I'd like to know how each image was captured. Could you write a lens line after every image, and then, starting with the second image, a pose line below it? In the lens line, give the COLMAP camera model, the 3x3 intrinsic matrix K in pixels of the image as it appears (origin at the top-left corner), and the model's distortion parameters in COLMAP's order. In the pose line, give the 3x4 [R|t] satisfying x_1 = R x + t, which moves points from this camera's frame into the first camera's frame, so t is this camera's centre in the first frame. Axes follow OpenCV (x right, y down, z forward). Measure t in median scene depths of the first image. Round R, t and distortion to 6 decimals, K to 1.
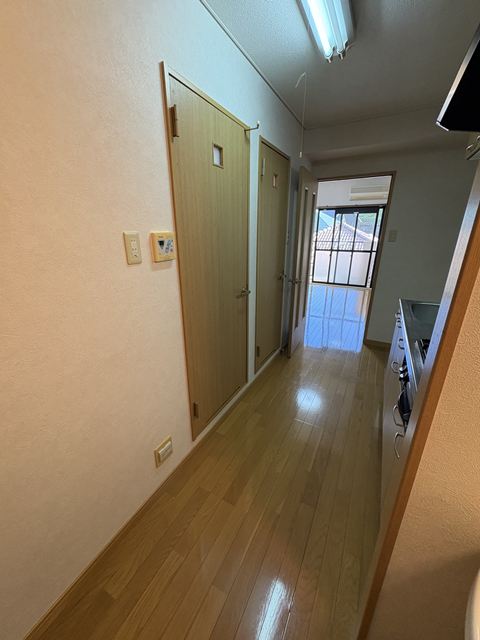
lens RADIAL K [[255.6, 0, 239.4], [0, 255.6, 319.9], [0, 0, 1]] dist [0.001573, 0.000439]
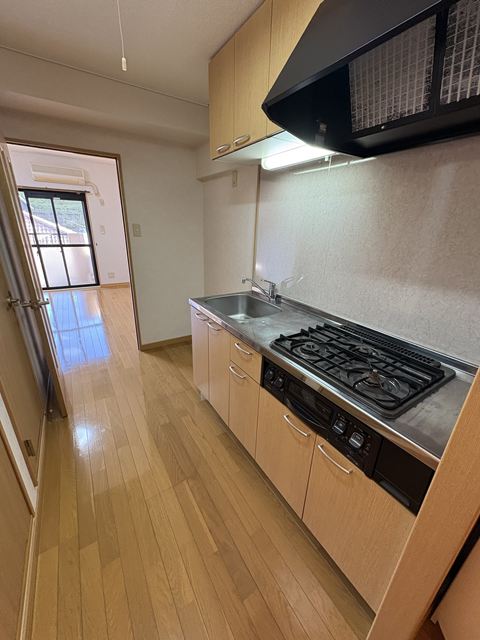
lens RADIAL K [[255.6, 0, 239.4], [0, 255.6, 319.9], [0, 0, 1]] dist [0.001573, 0.000439]
pose [[0.484791, -0.289163, 0.825447, -0.078799], [0.260958, 0.948601, 0.179043, -0.113108], [-0.834793, 0.128609, 0.535332, 0.304989]]
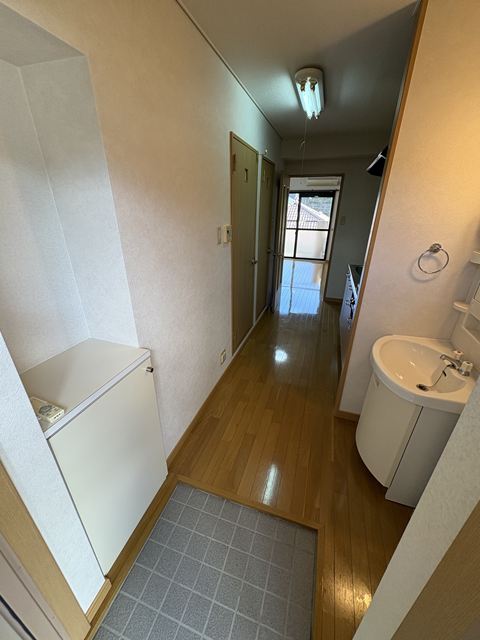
lens RADIAL K [[255.6, 0, 239.4], [0, 255.6, 319.9], [0, 0, 1]] dist [0.001573, 0.000439]
pose [[0.985364, -0.059447, 0.159763, -0.263571], [0.046001, 0.995182, 0.086583, 0.078926], [-0.164141, -0.077967, 0.983351, -0.394408]]
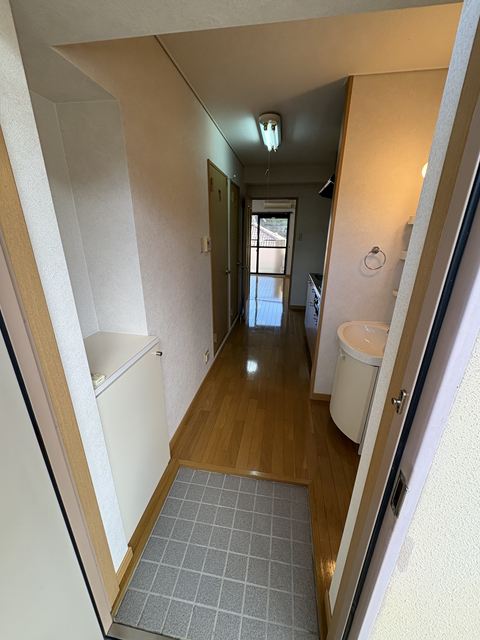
lens RADIAL K [[255.6, 0, 239.4], [0, 255.6, 319.9], [0, 0, 1]] dist [0.001573, 0.000439]
pose [[0.947529, -0.096386, 0.304793, -0.360042], [0.094303, 0.995310, 0.021585, 0.141027], [-0.305444, 0.008290, 0.952174, -0.484052]]
